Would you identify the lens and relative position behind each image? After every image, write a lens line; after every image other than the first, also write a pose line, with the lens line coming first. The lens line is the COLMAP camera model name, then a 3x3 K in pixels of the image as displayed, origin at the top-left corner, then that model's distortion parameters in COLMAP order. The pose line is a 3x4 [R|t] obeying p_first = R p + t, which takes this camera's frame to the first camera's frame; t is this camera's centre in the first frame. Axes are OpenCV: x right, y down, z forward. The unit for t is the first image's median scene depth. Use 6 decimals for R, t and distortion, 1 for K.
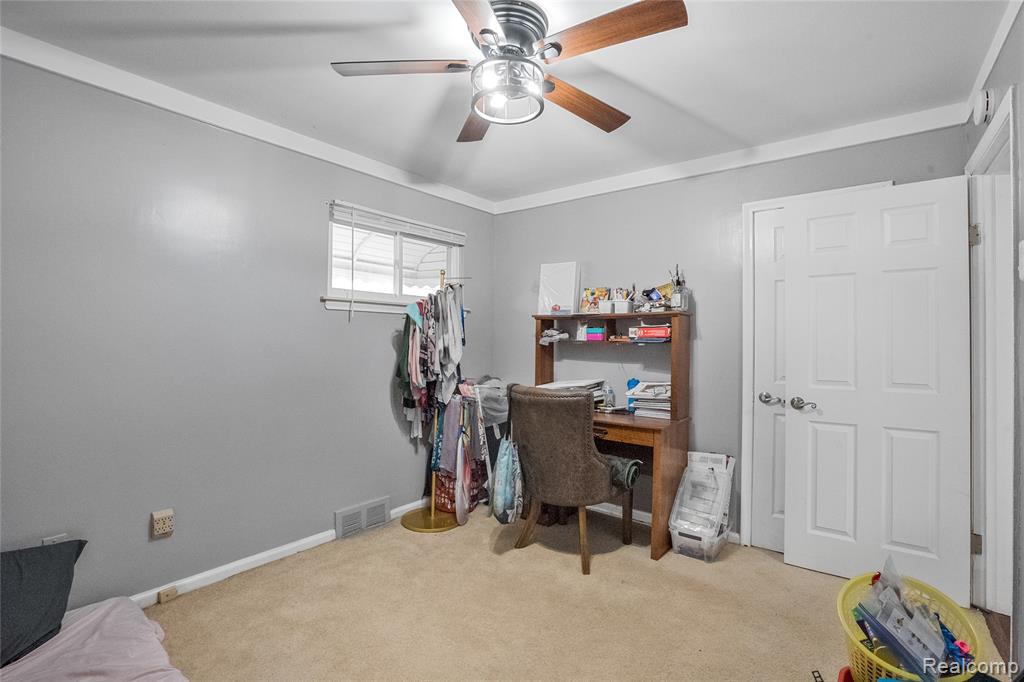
lens RADIAL K [[467.5, 0, 511.2], [0, 467.5, 338.2], [0, 0, 1]] dist [-0.037327, 0.004248]
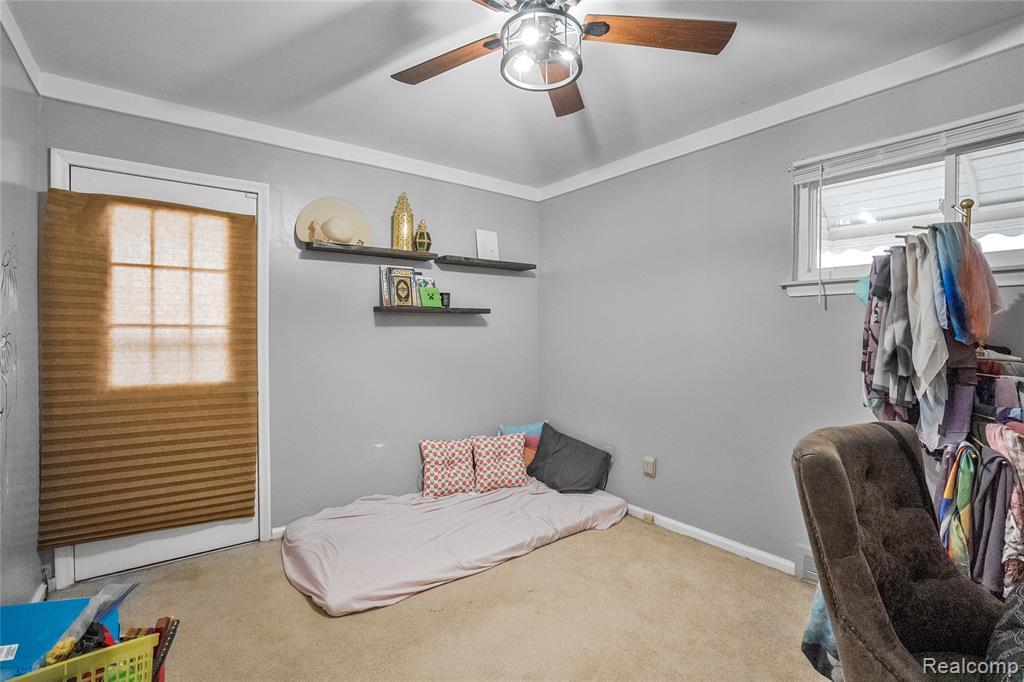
lens RADIAL K [[467.5, 0, 510.1], [0, 467.5, 341.6], [0, 0, 1]] dist [-0.037327, 0.004248]
pose [[-0.267111, 0.008524, -0.963628, 0.603707], [-0.000900, 0.999958, 0.009095, 0.012072], [0.963665, 0.003297, -0.267092, 0.822495]]
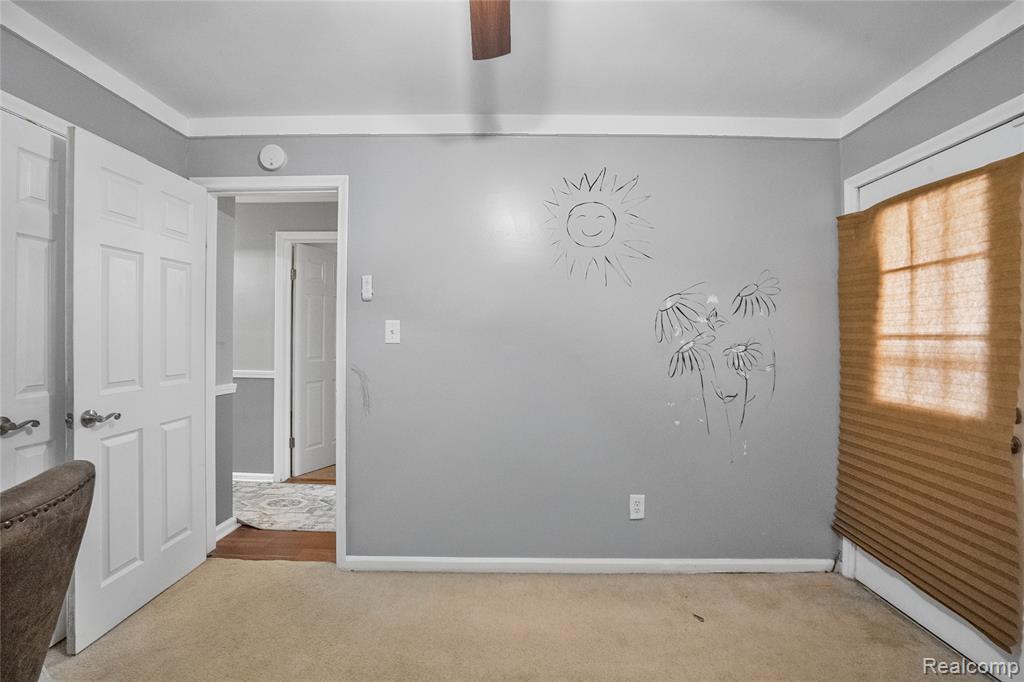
lens RADIAL K [[467.5, 0, 510.8], [0, 467.5, 338.7], [0, 0, 1]] dist [-0.037327, 0.004248]
pose [[-0.589837, -0.015880, 0.807366, -0.341993], [-0.018612, 0.999808, 0.006068, 0.000321], [-0.807308, -0.011447, -0.590020, 0.903148]]
